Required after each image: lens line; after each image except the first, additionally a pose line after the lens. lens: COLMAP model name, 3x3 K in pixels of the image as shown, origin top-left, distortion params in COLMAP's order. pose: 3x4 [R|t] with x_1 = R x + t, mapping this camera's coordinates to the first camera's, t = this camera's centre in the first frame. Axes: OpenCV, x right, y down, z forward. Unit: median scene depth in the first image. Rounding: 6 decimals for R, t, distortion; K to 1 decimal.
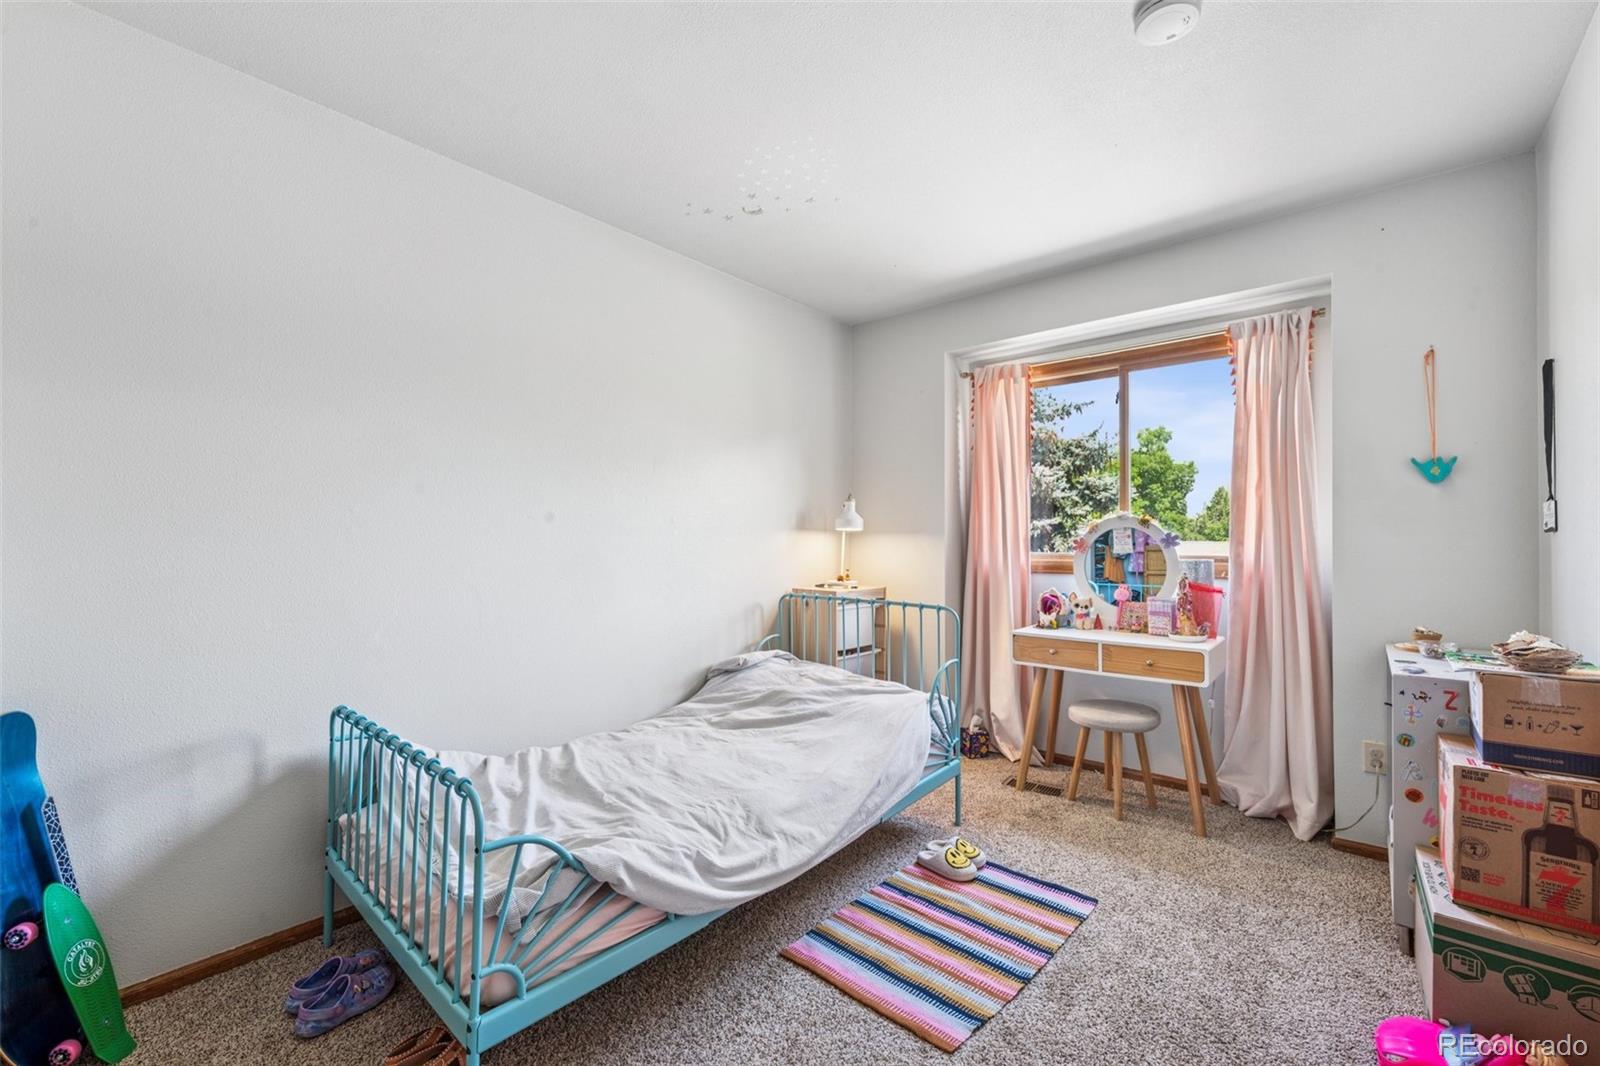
lens RADIAL K [[667.7, 0, 800.9], [0, 667.7, 536.6], [0, 0, 1]] dist [-0.002428, -0.000251]
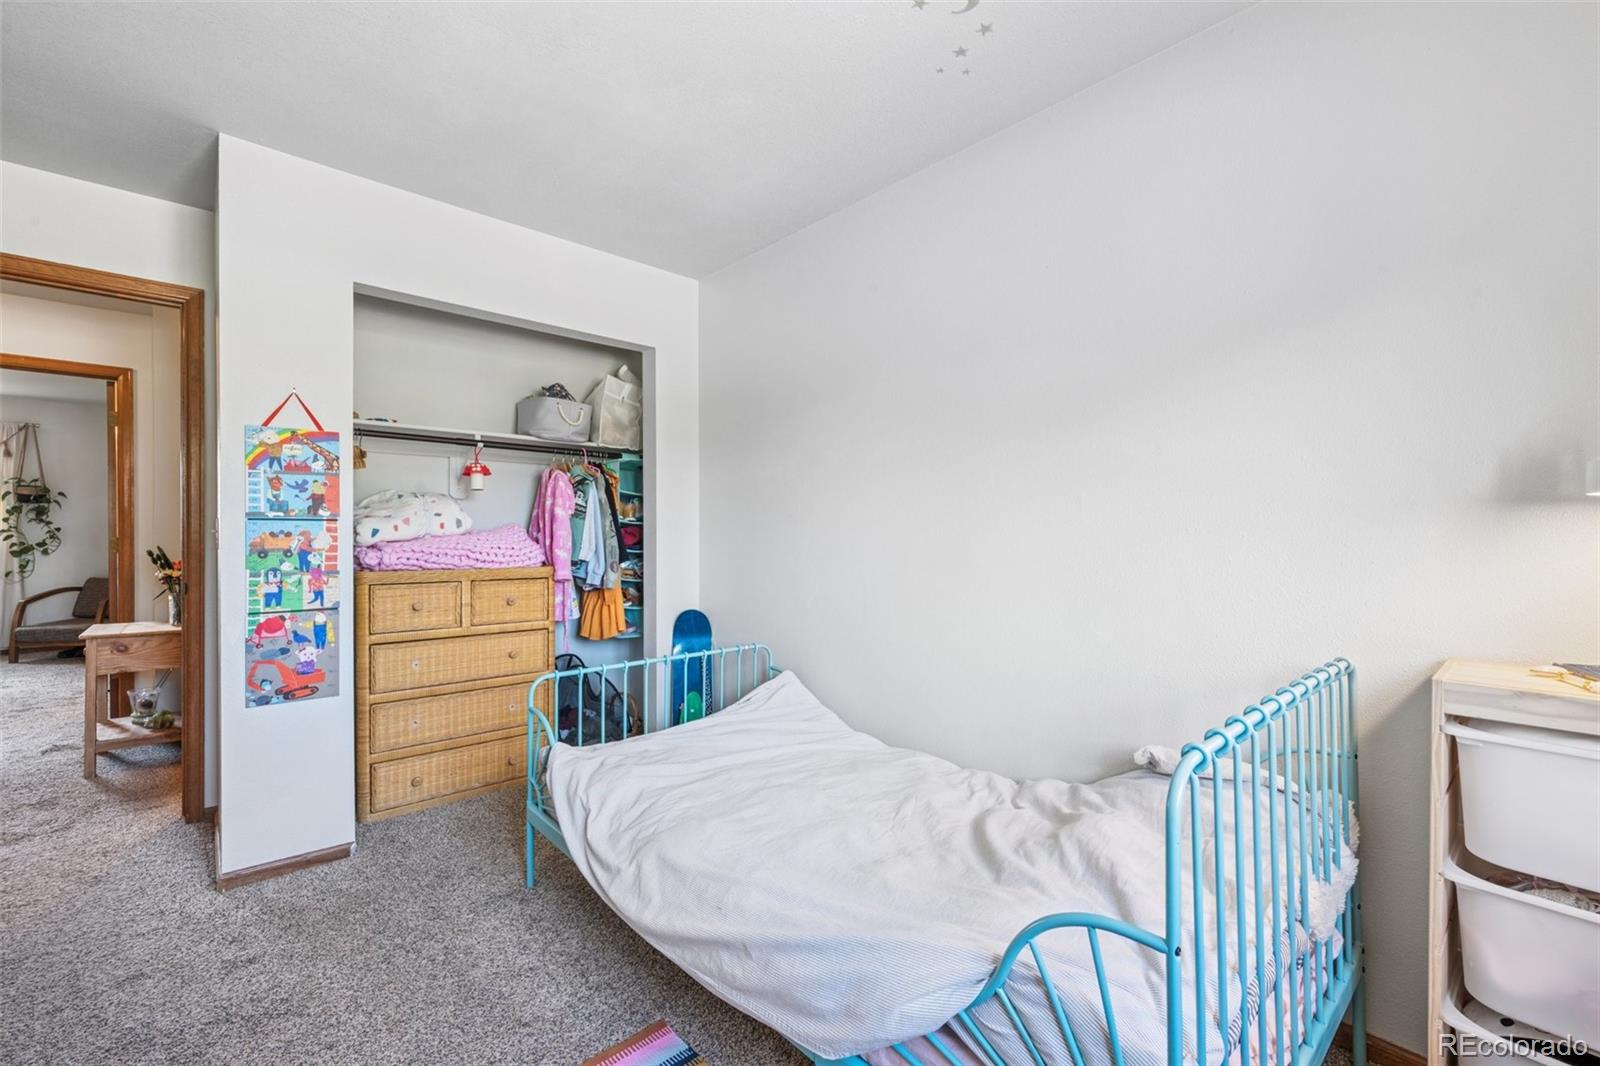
lens RADIAL K [[667.7, 0, 800.9], [0, 667.7, 536.6], [0, 0, 1]] dist [-0.002428, -0.000251]
pose [[-0.123671, 0.003338, -0.992318, 0.699193], [0.001484, 0.999994, 0.003179, 0.010801], [0.992322, -0.001079, -0.123676, 1.148628]]
